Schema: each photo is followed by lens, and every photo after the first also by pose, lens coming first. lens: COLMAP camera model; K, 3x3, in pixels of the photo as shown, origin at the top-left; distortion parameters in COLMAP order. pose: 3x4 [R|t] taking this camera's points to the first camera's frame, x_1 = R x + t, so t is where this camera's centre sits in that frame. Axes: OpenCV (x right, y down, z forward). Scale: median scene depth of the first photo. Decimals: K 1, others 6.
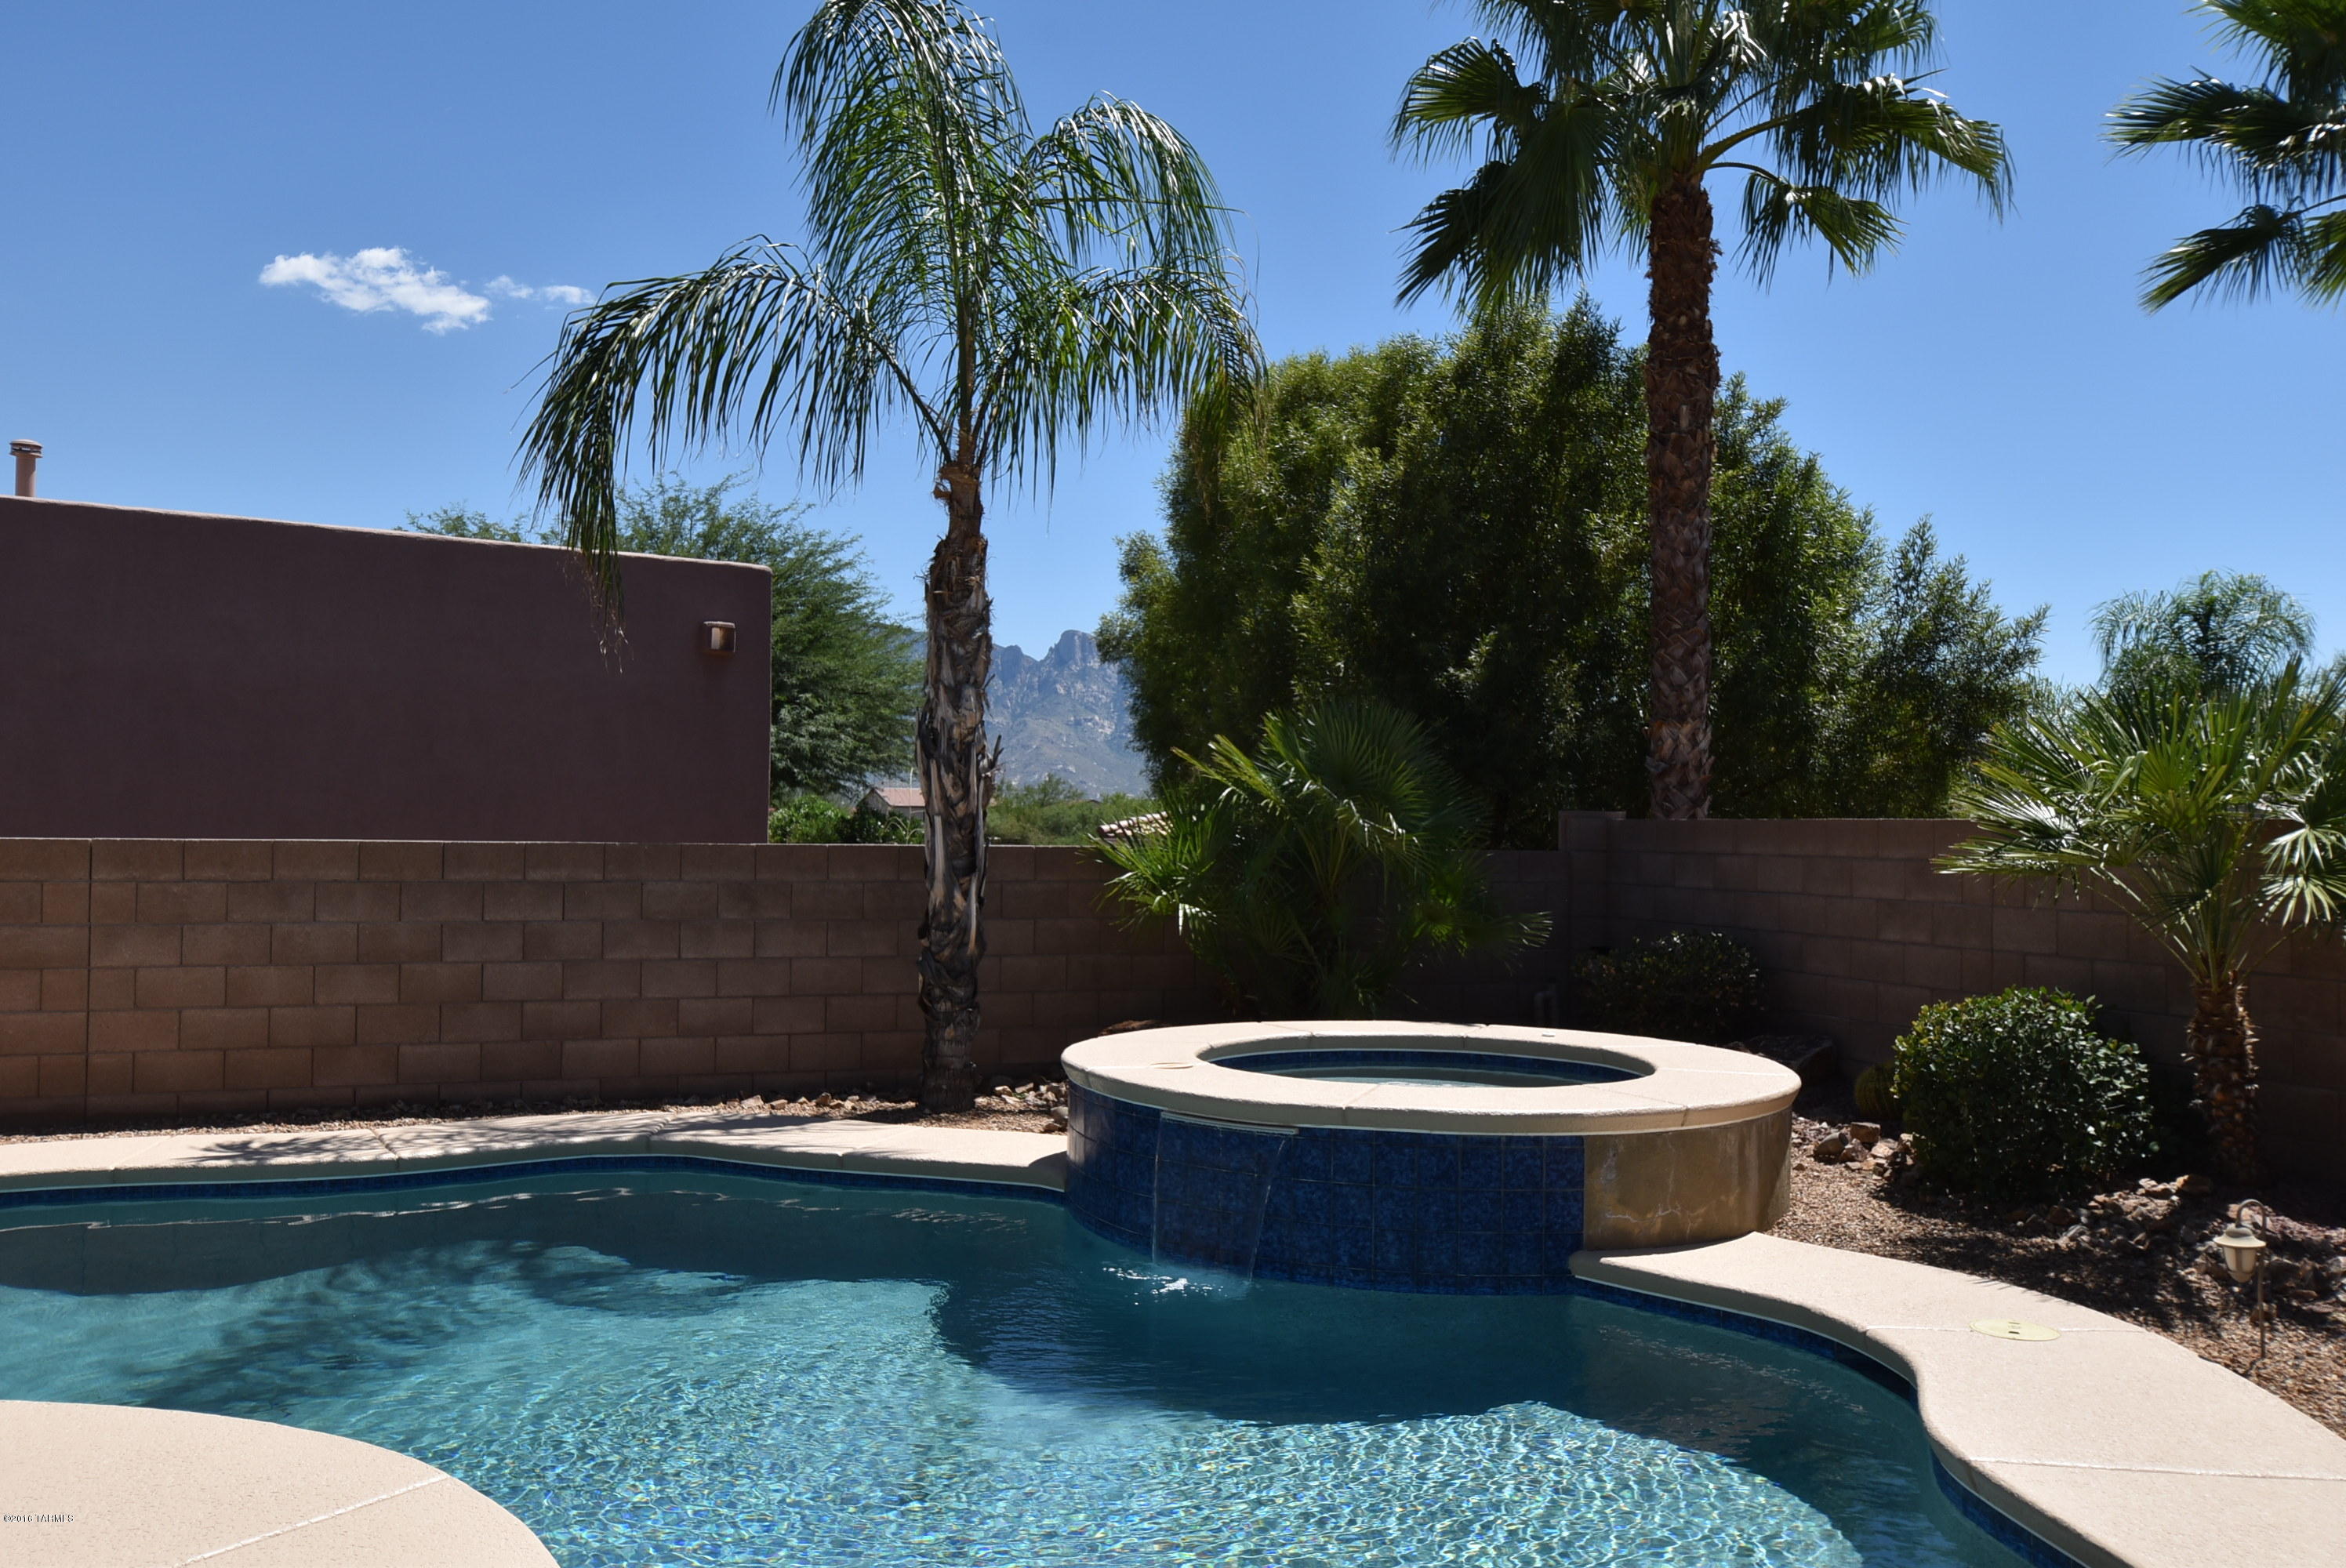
lens RADIAL K [[1890.5, 0, 1190.7], [0, 1890.5, 800.2], [0, 0, 1]] dist [0.032069, -0.018465]
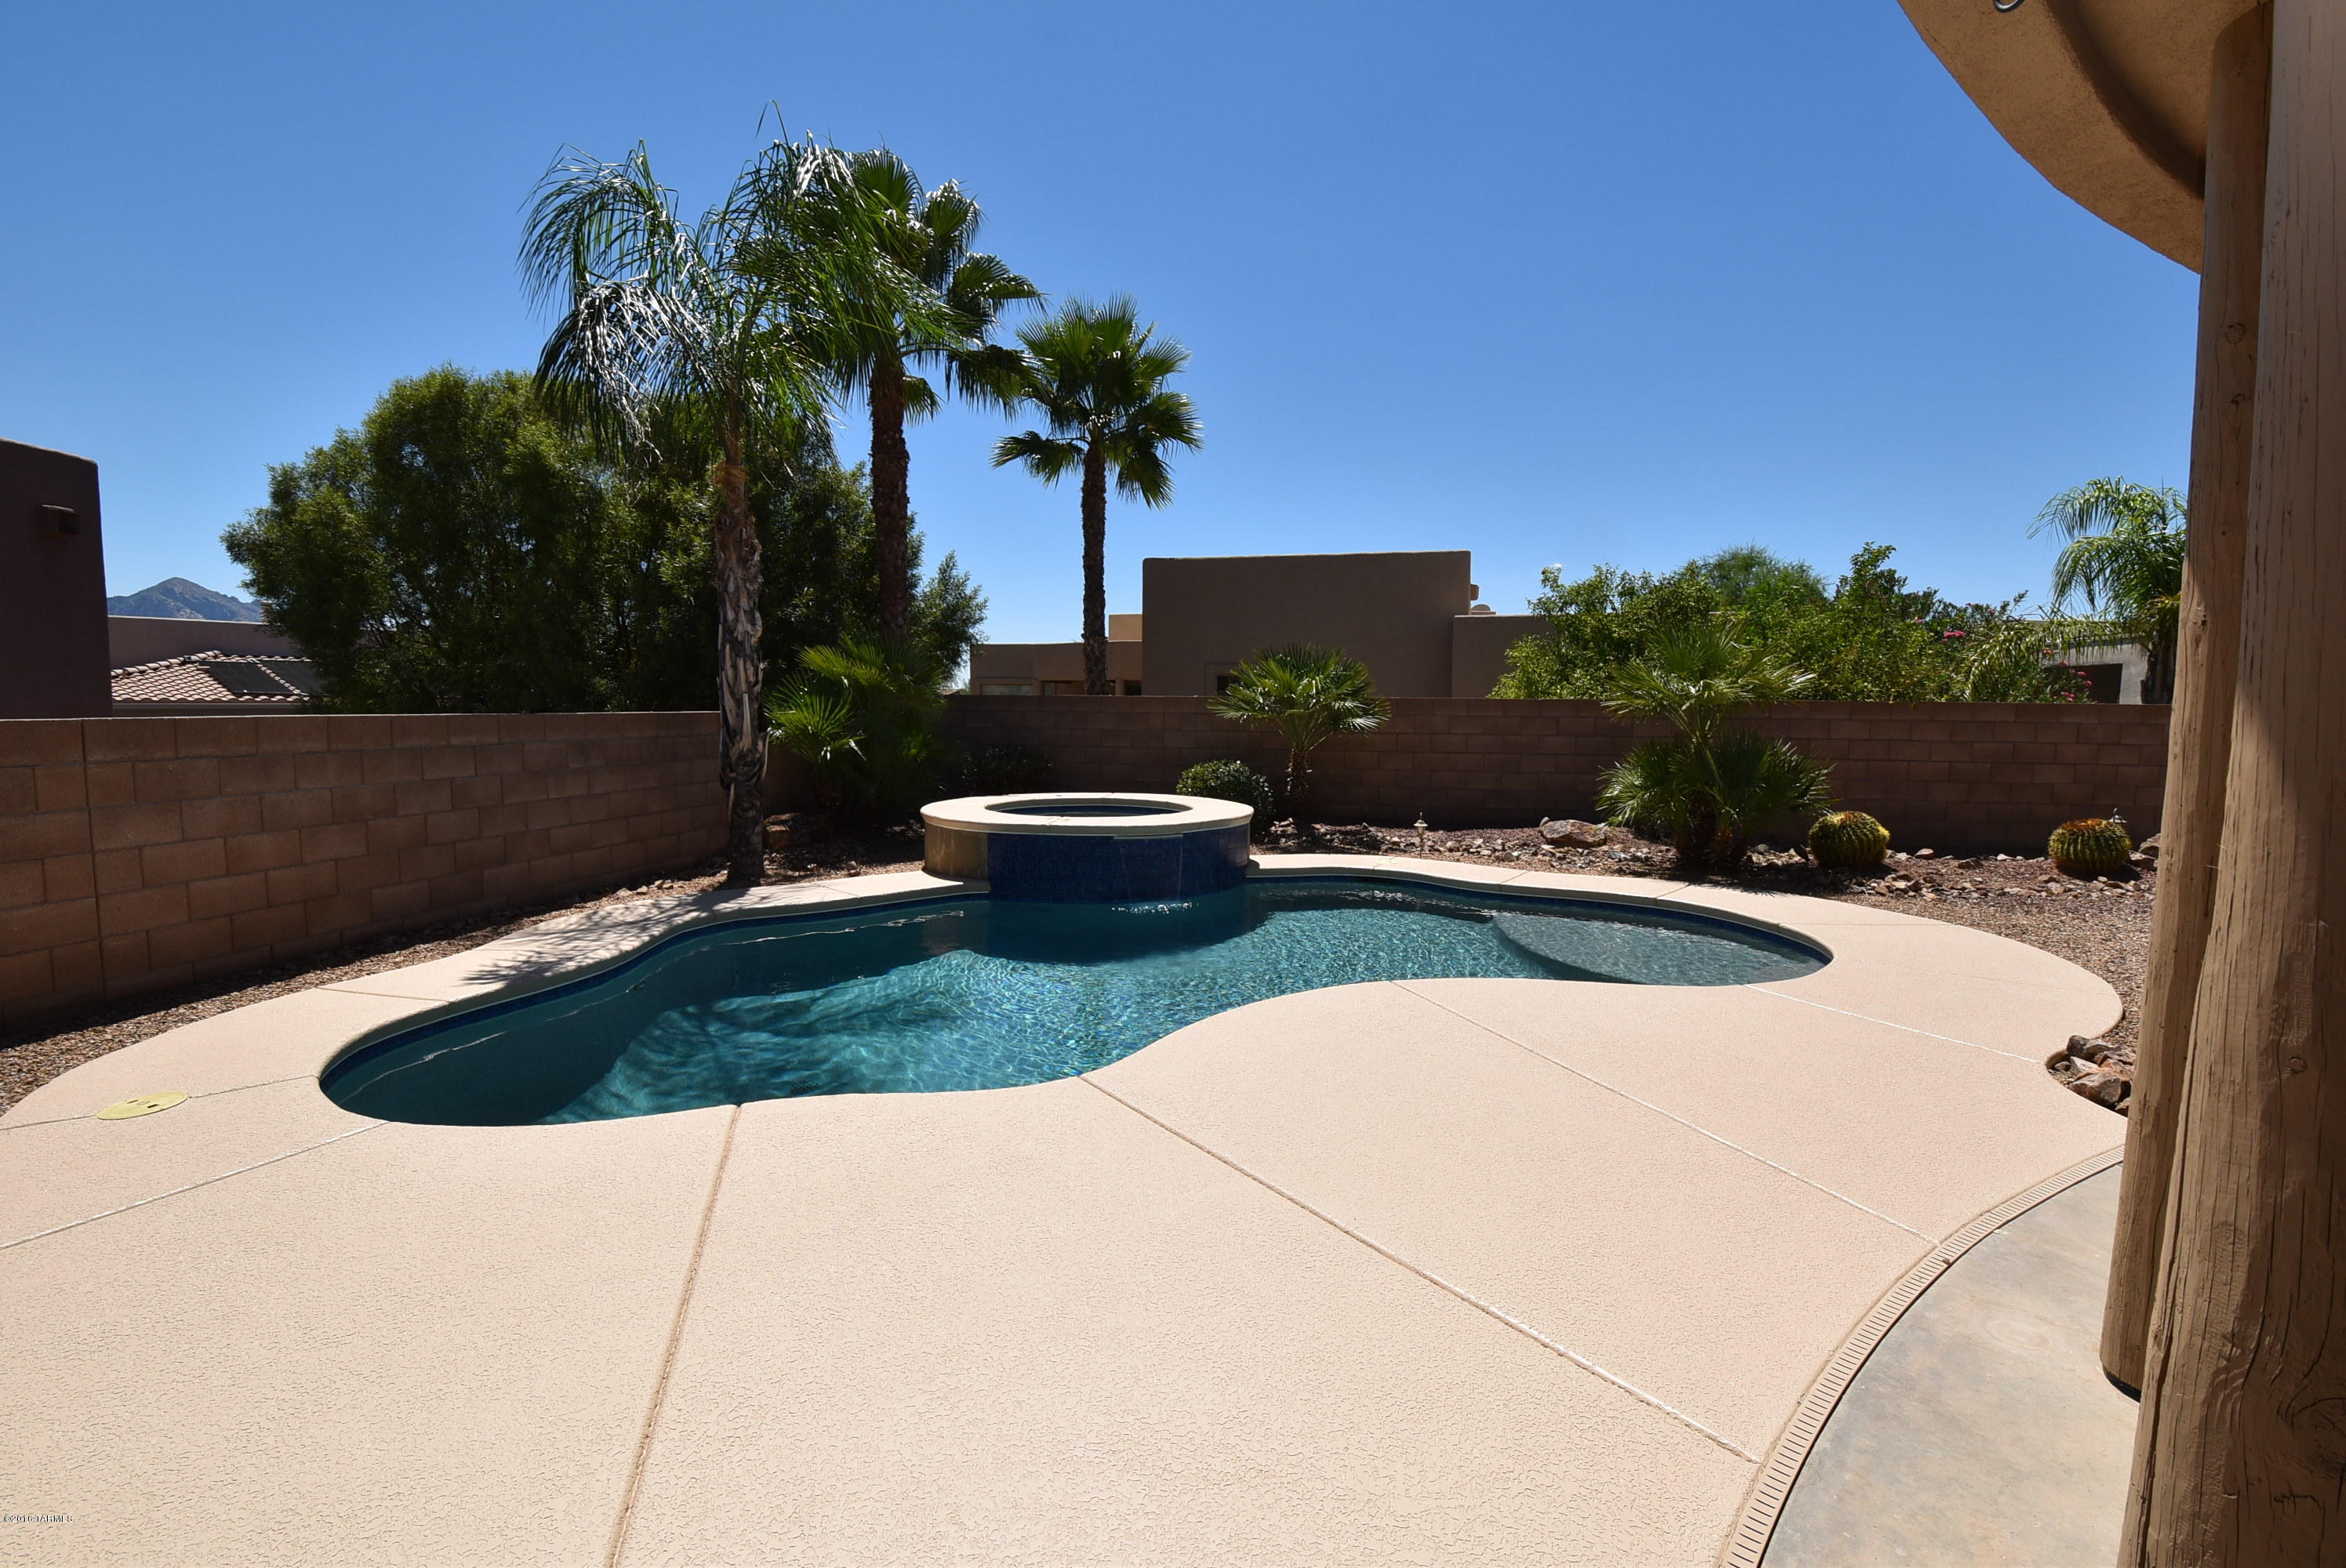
lens RADIAL K [[1027.5, 0, 1185.5], [0, 1027.5, 788.4], [0, 0, 1]] dist [0.012421, -0.019664]
pose [[0.513000, -0.077789, 0.854857, -0.681772], [-0.016219, 0.994829, 0.100259, -0.005023], [-0.858235, -0.065298, 0.509086, 0.242706]]
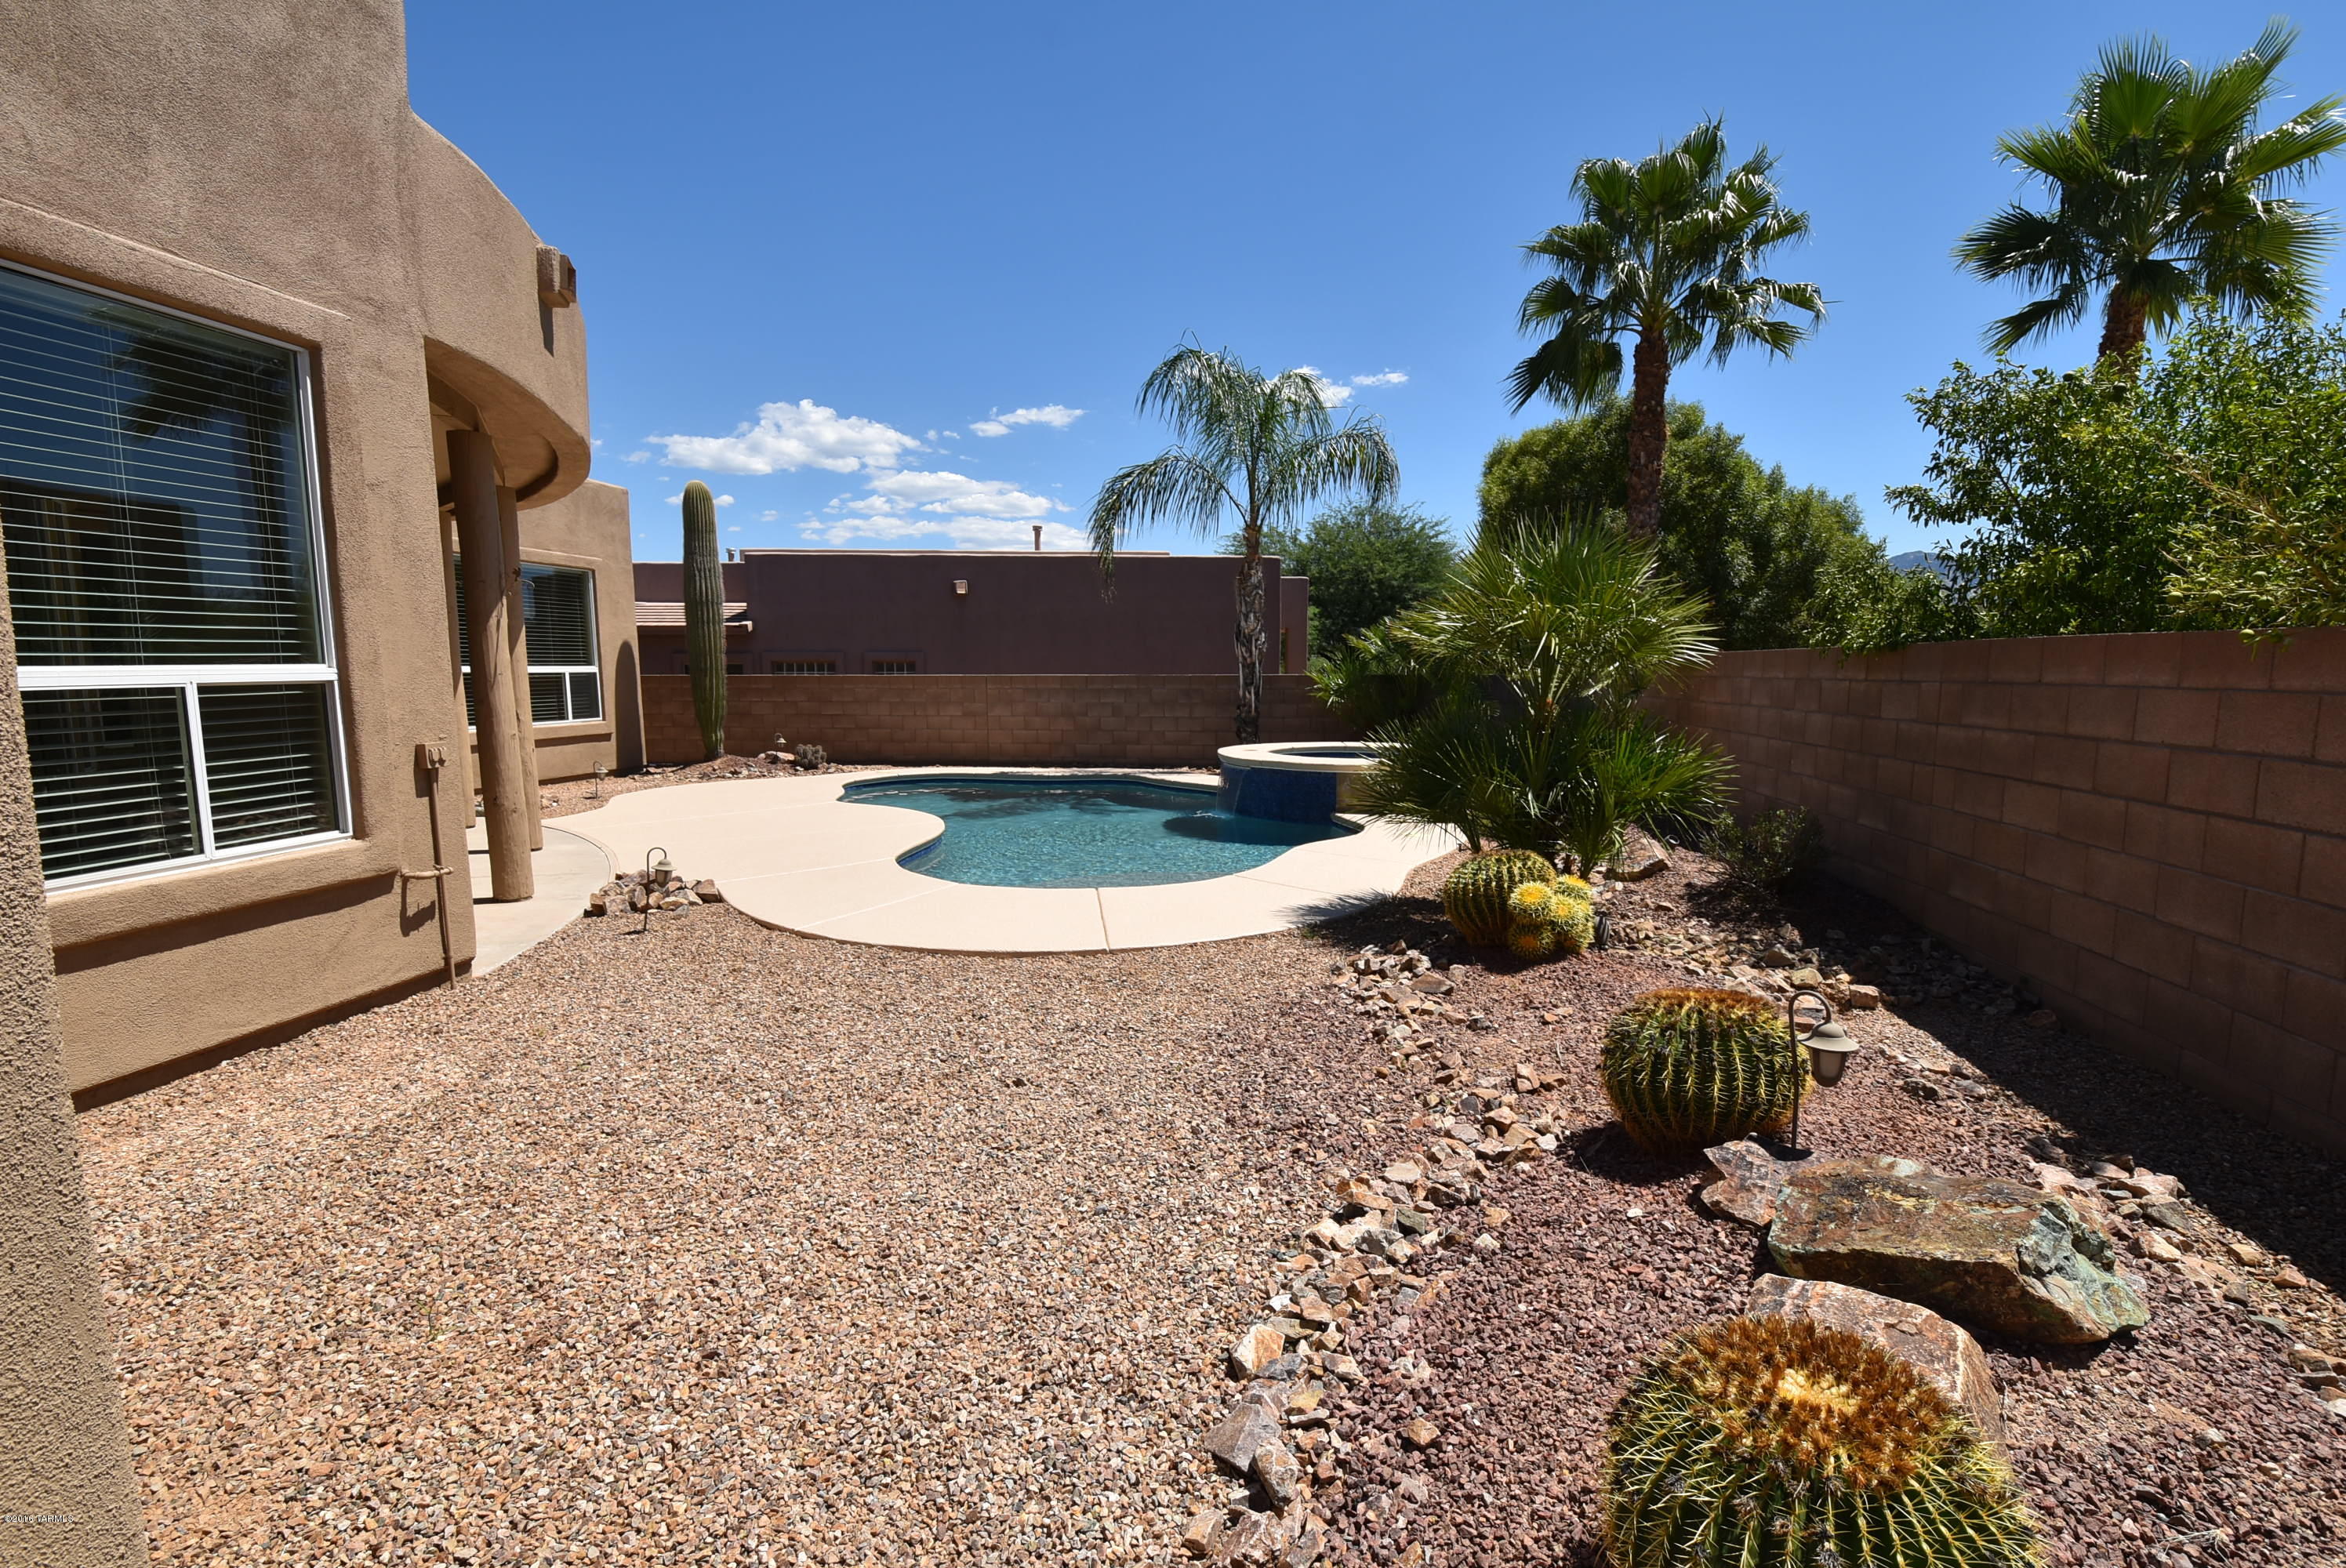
lens RADIAL K [[1027.5, 0, 1187.1], [0, 1027.5, 799.8], [0, 0, 1]] dist [0.012421, -0.019664]
pose [[0.869755, 0.048584, -0.491086, 0.517502], [0.019649, 0.990943, 0.132836, 0.005231], [0.493092, -0.125184, 0.860924, -0.301329]]
